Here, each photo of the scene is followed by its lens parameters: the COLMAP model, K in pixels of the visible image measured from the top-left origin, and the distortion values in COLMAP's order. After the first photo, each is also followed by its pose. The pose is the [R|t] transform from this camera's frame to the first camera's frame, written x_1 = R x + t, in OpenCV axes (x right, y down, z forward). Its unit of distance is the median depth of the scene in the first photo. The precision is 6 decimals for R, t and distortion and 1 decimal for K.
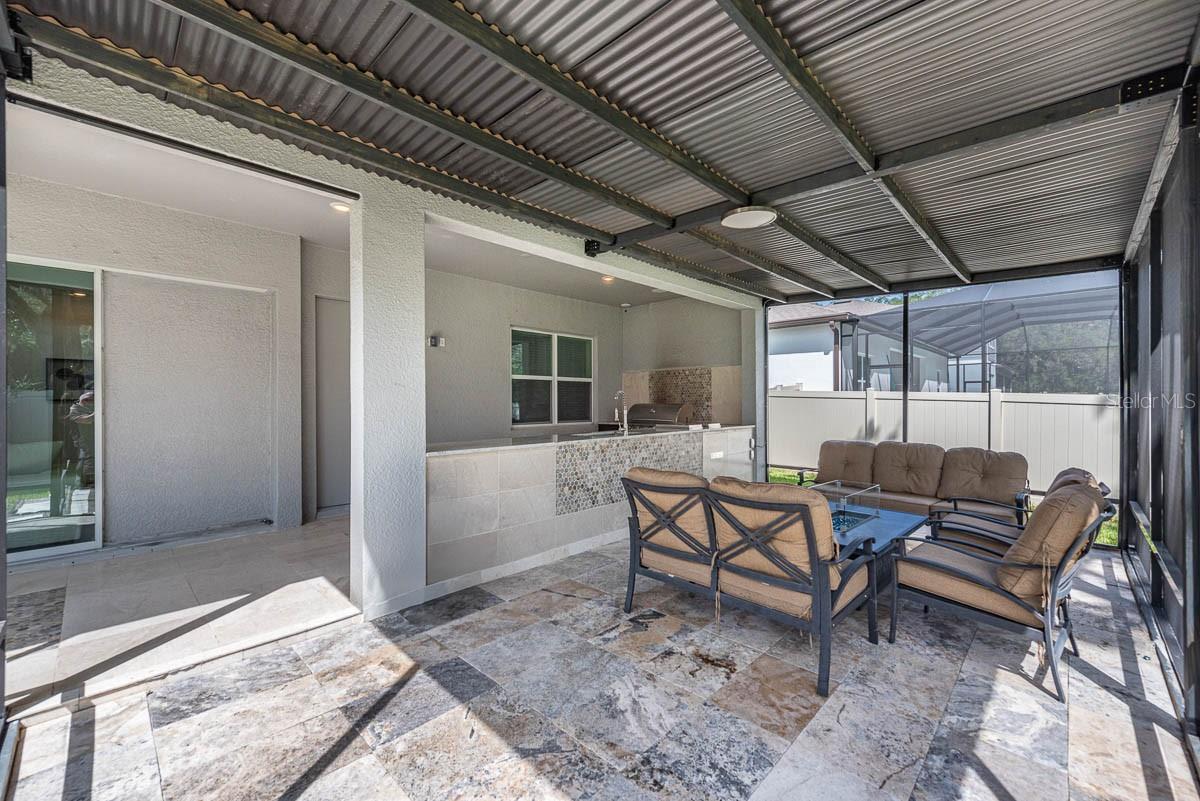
lens RADIAL K [[487.5, 0, 603.1], [0, 487.5, 398.3], [0, 0, 1]] dist [0.009050, -0.000415]
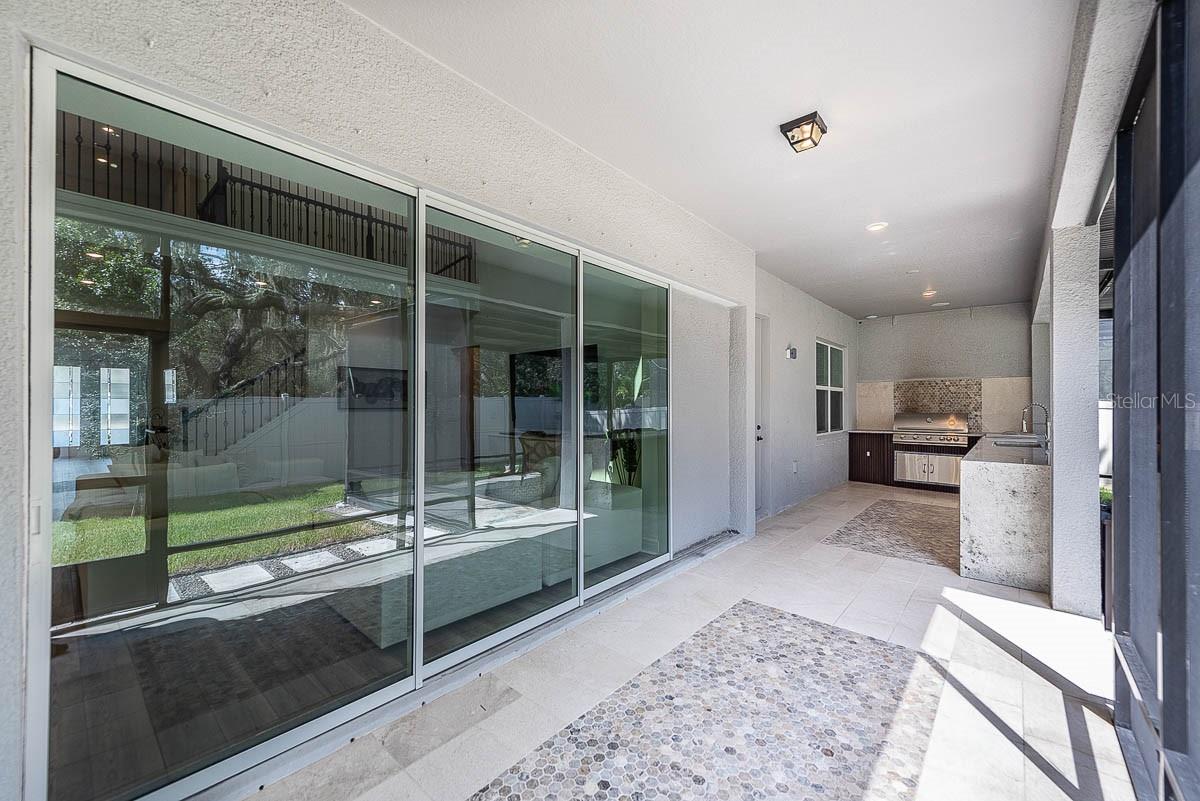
lens RADIAL K [[487.5, 0, 603.1], [0, 487.5, 398.3], [0, 0, 1]] dist [0.009050, -0.000415]
pose [[0.997814, 0.006198, 0.065797, -1.763560], [-0.005804, 0.999964, -0.006178, -0.027459], [-0.065833, 0.005783, 0.997814, 0.021137]]
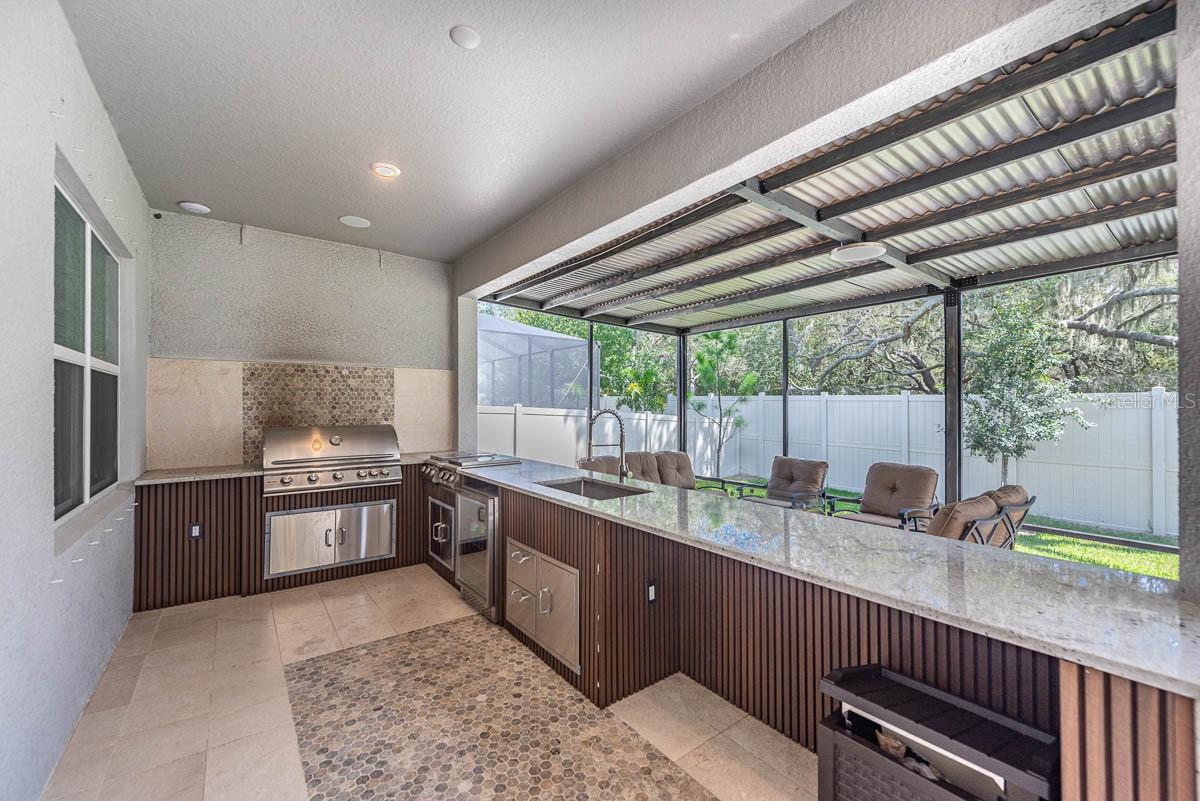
lens RADIAL K [[473.0, 0, 593.7], [0, 473.0, 402.6], [0, 0, 1]] dist [0.009894, -0.000077]
pose [[0.158817, 0.010274, 0.987255, -0.981528], [-0.007570, 0.999929, -0.009188, -0.035326], [-0.987279, -0.006014, 0.158884, 1.708231]]
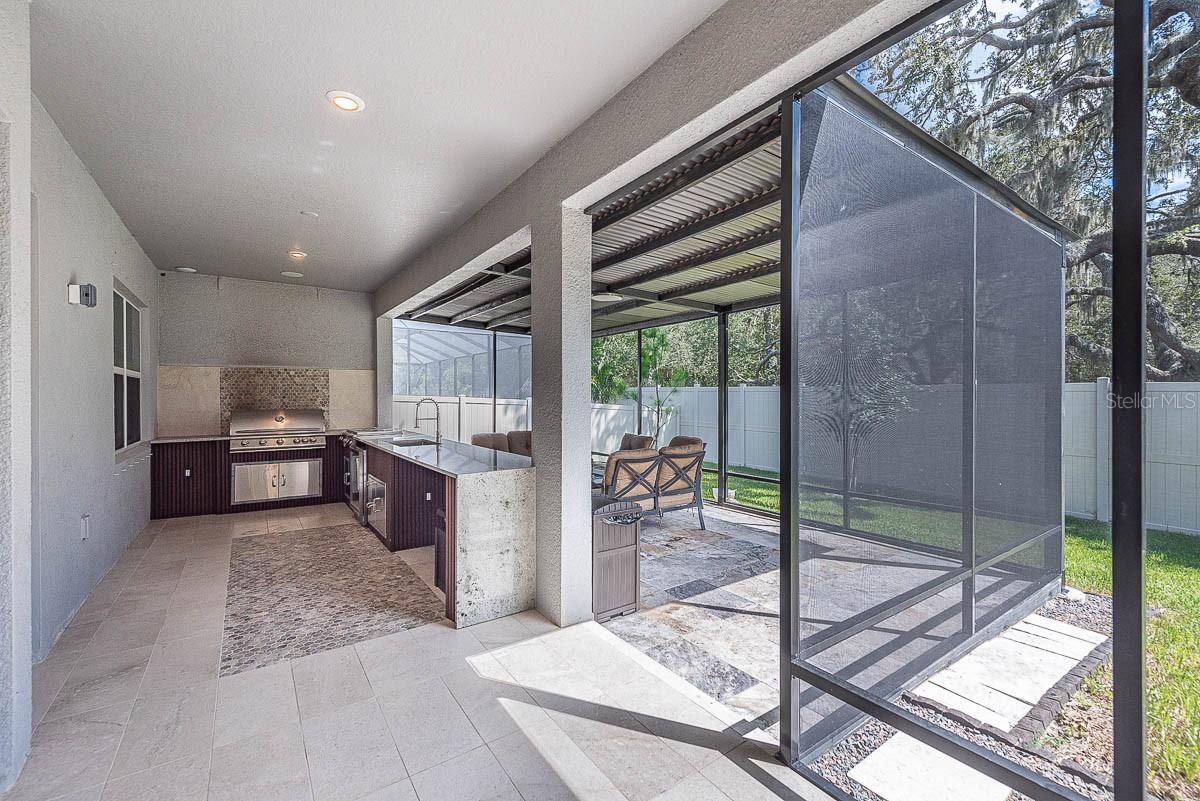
lens RADIAL K [[487.5, 0, 603.1], [0, 487.5, 398.3], [0, 0, 1]] dist [0.009050, -0.000415]
pose [[0.176807, 0.000848, 0.984245, -1.621923], [-0.004231, 0.999991, -0.000101, -0.028472], [-0.984236, -0.004147, 0.176809, 0.868027]]
